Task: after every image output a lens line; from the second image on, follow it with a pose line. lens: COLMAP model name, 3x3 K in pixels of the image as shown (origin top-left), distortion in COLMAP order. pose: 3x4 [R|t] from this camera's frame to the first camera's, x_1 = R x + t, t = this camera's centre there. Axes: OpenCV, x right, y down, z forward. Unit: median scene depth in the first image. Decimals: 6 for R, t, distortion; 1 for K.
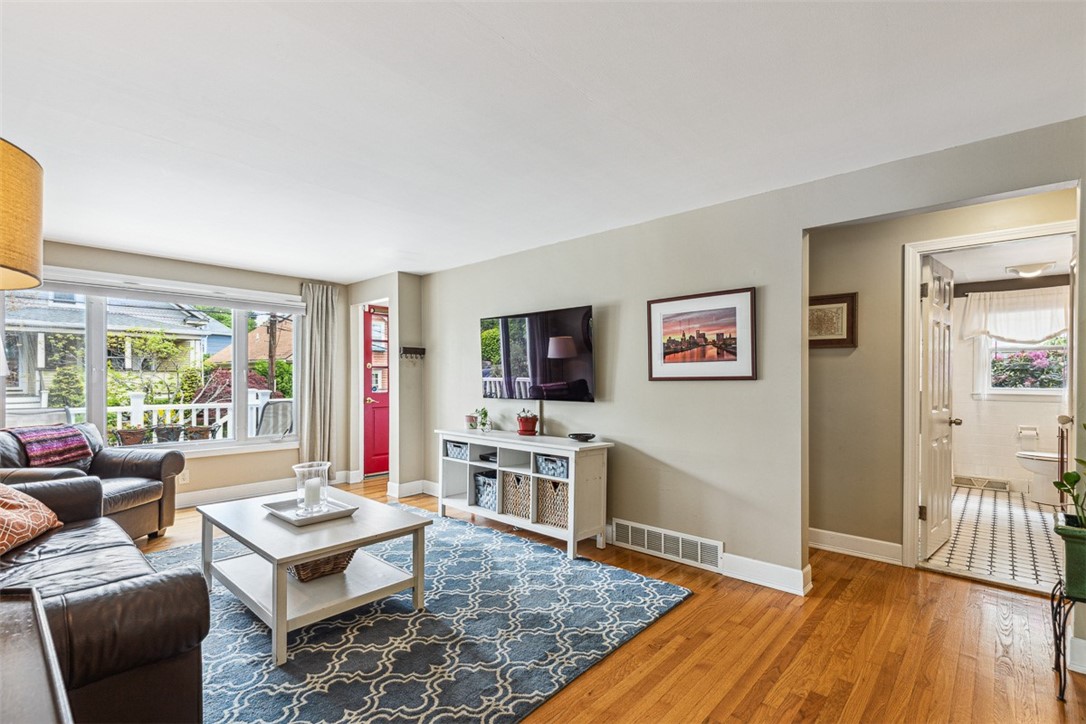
lens RADIAL K [[506.9, 0, 540.0], [0, 506.9, 377.7], [0, 0, 1]] dist [0.002444, 0.000360]
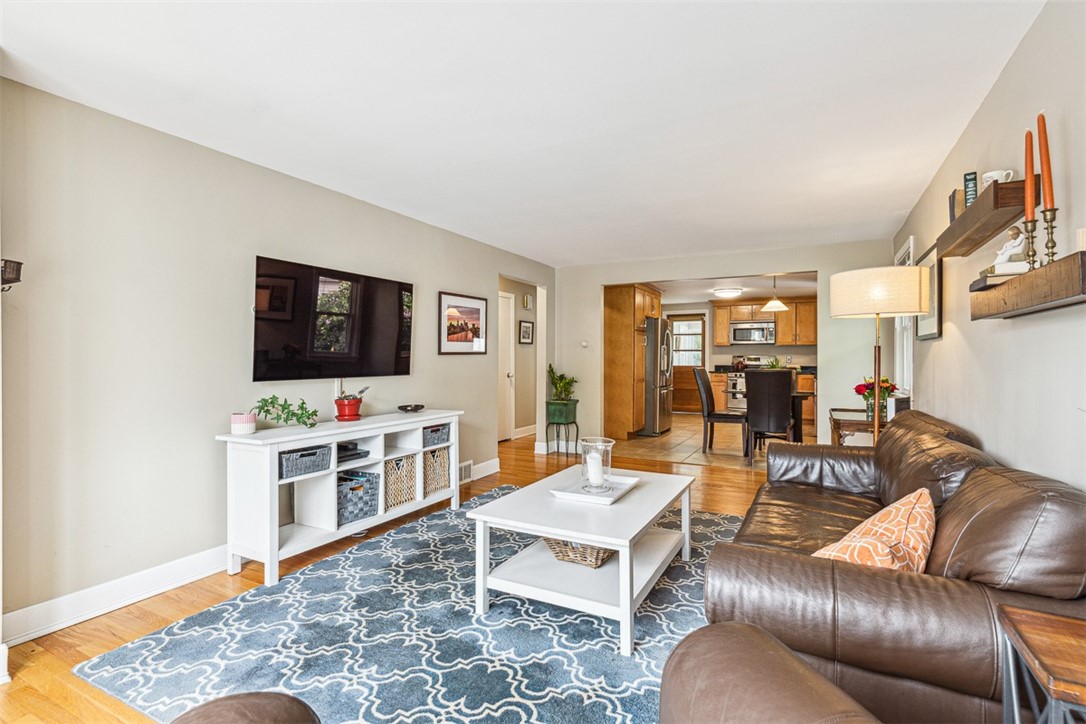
lens RADIAL K [[503.0, 0, 543.0], [0, 503.0, 362.0], [0, 0, 1]] dist [0.007173, 0.000096]
pose [[-0.244149, -0.007539, 0.969708, -1.102488], [0.003228, 0.999958, 0.008587, 0.014730], [-0.969732, 0.005227, -0.244115, 1.099471]]
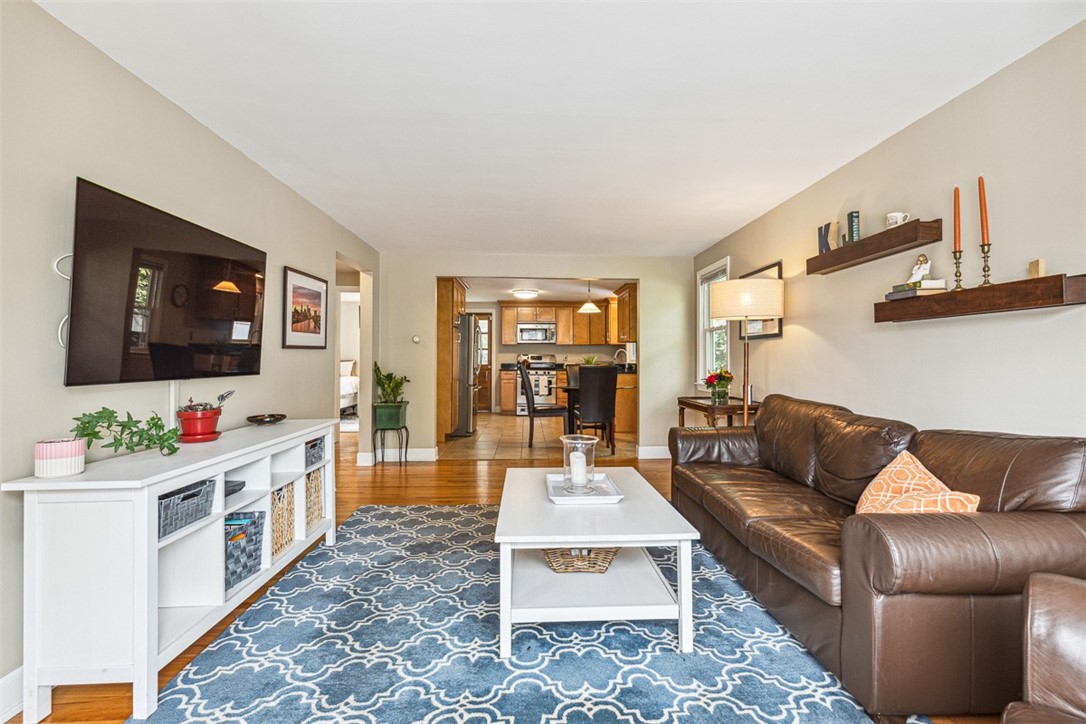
lens RADIAL K [[509.7, 0, 543.9], [0, 509.7, 358.8], [0, 0, 1]] dist [0.005970, 0.000699]
pose [[-0.700109, -0.000401, 0.714035, -0.862941], [0.002451, 0.999993, 0.002964, 0.025364], [-0.714031, 0.003825, -0.700103, 1.384463]]
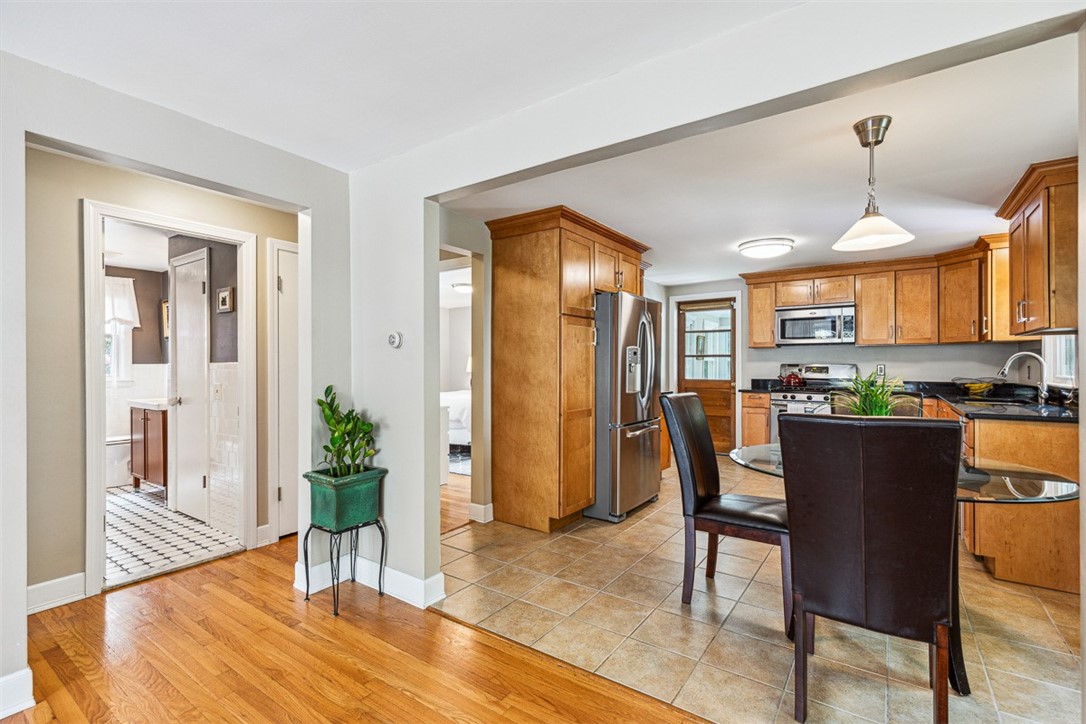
lens RADIAL K [[490.2, 0, 541.5], [0, 490.2, 367.0], [0, 0, 1]] dist [0.004567, 0.000284]
pose [[-0.125650, -0.003471, 0.992069, -0.151476], [0.006299, 0.999971, 0.004296, 0.005157], [-0.992055, 0.006789, -0.125625, 0.373447]]
